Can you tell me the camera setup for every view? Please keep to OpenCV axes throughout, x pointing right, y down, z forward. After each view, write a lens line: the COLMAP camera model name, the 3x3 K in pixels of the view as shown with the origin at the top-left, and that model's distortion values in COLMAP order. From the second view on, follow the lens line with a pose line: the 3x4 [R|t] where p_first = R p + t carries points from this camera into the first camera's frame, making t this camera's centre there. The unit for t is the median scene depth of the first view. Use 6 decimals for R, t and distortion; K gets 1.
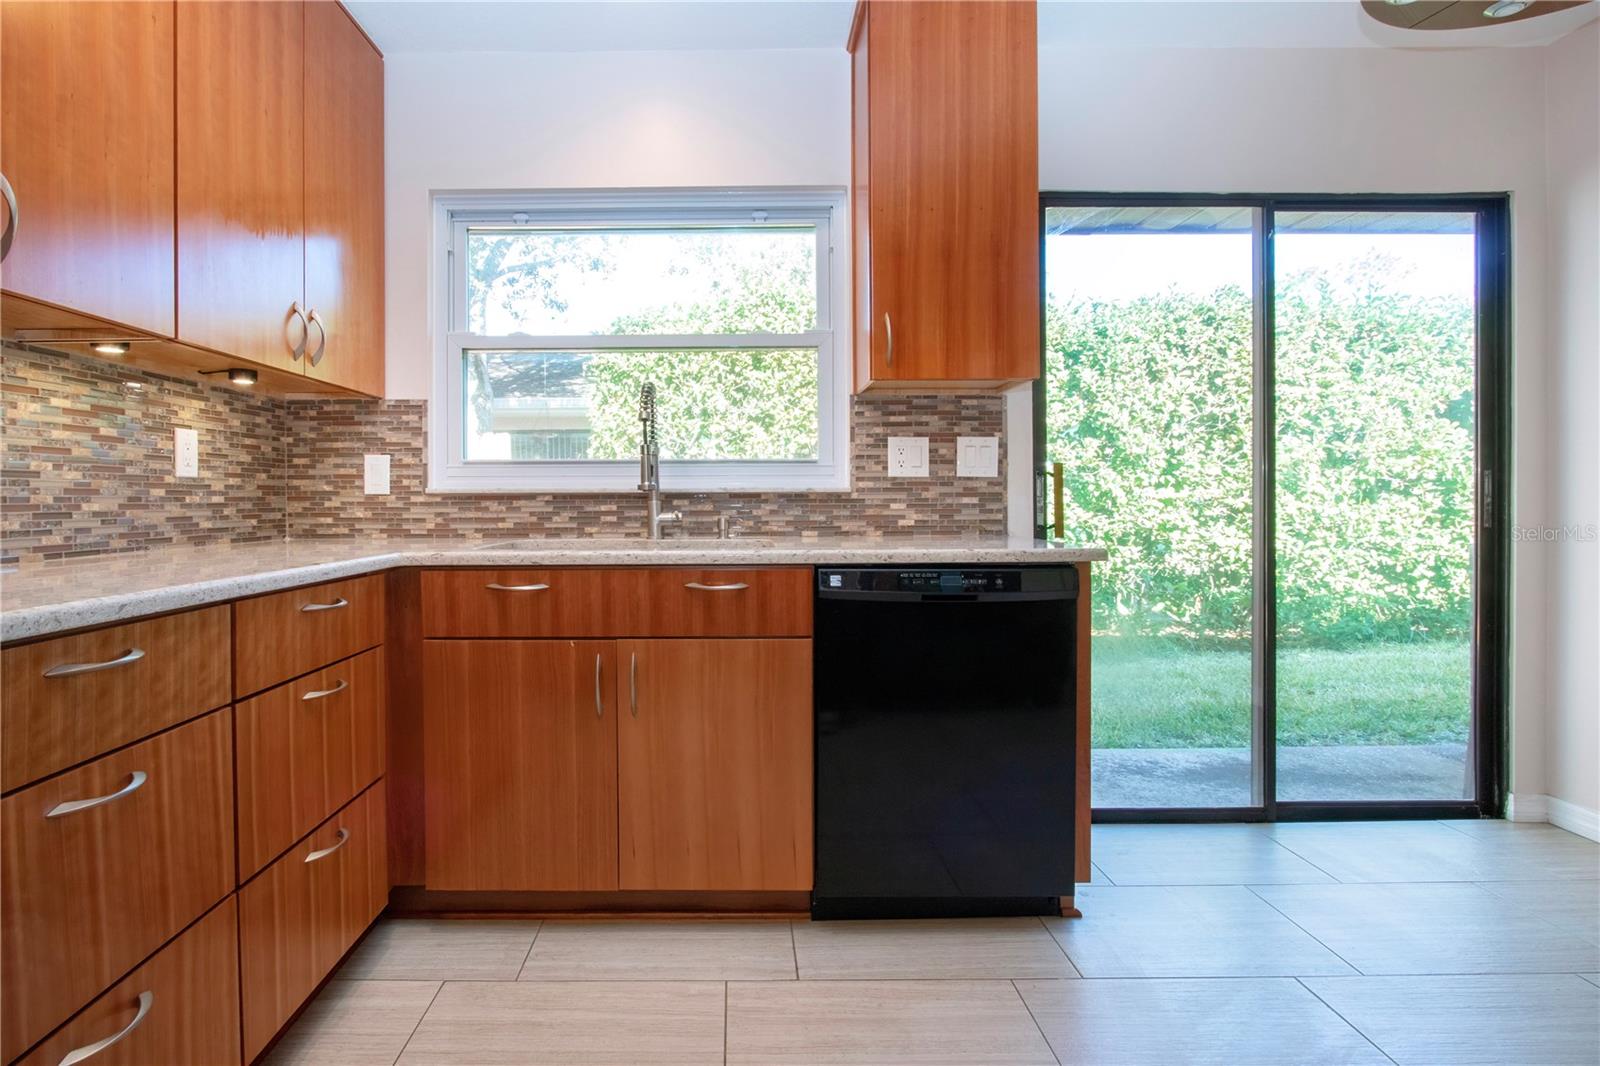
lens RADIAL K [[795.3, 0, 719.4], [0, 795.3, 478.0], [0, 0, 1]] dist [-0.003323, 0.000678]
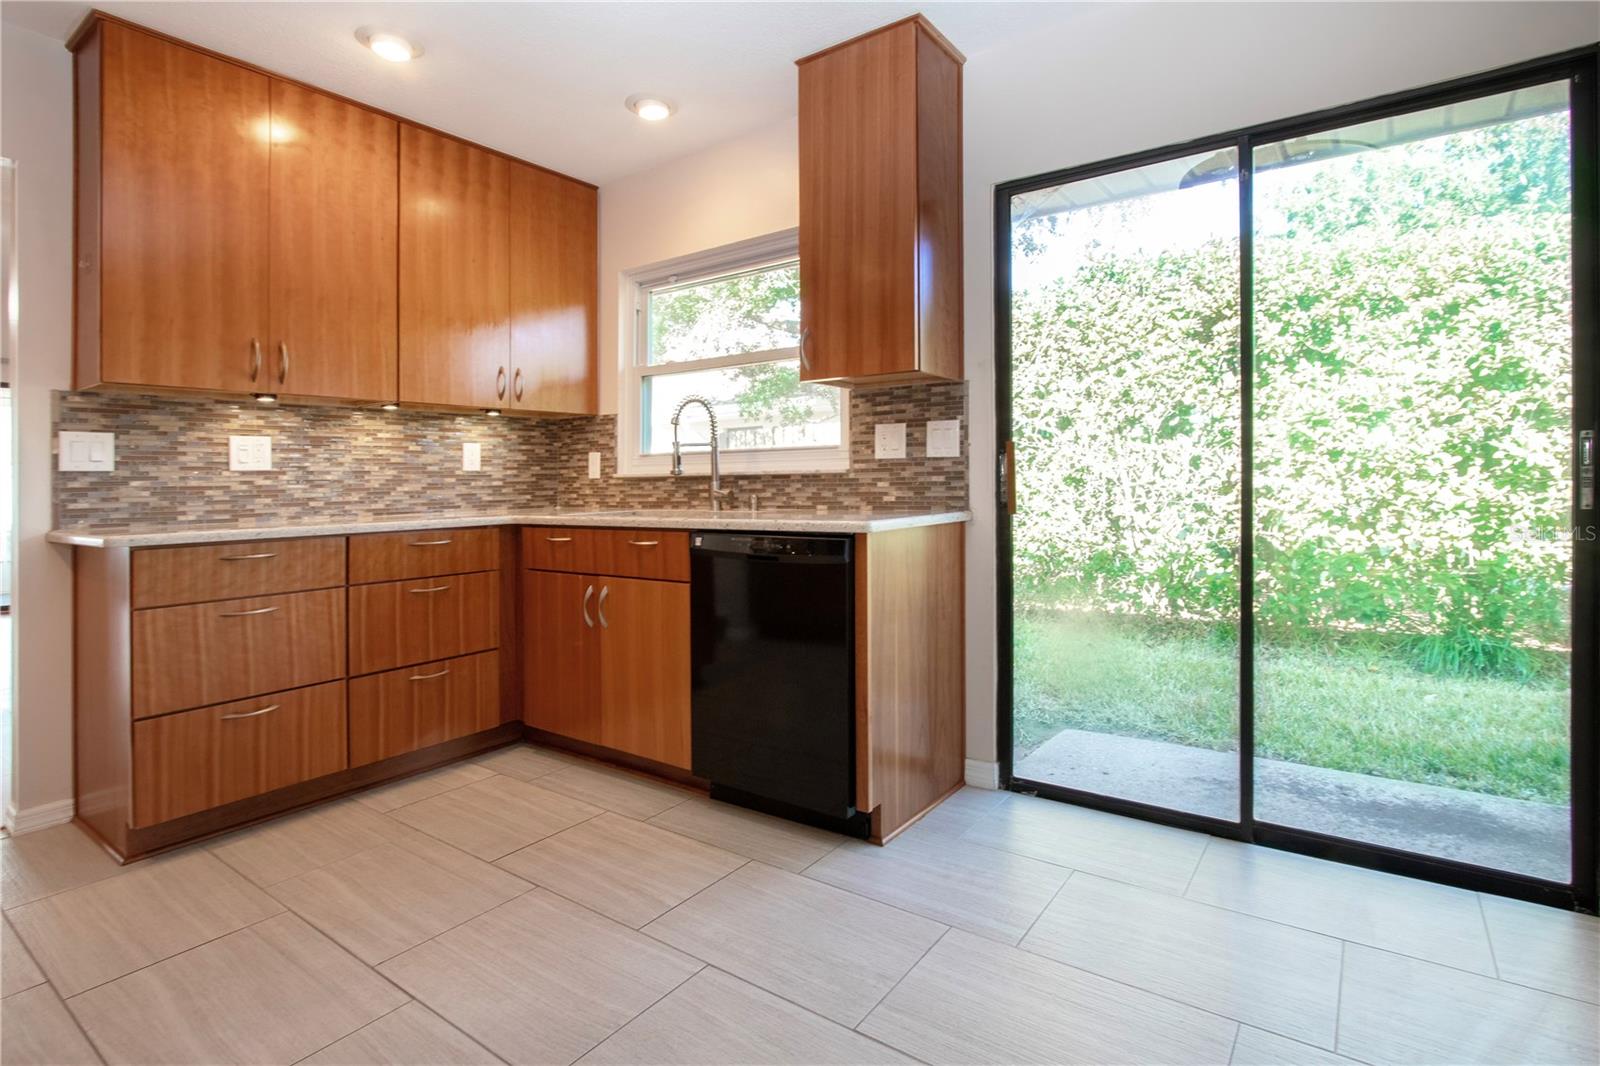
lens RADIAL K [[798.2, 0, 845.4], [0, 798.2, 437.6], [0, 0, 1]] dist [-0.002389, -0.000413]
pose [[0.824182, -0.039273, -0.564962, 0.834641], [0.028853, 0.999209, -0.027368, -0.002098], [0.565590, 0.006255, 0.824663, 0.017652]]
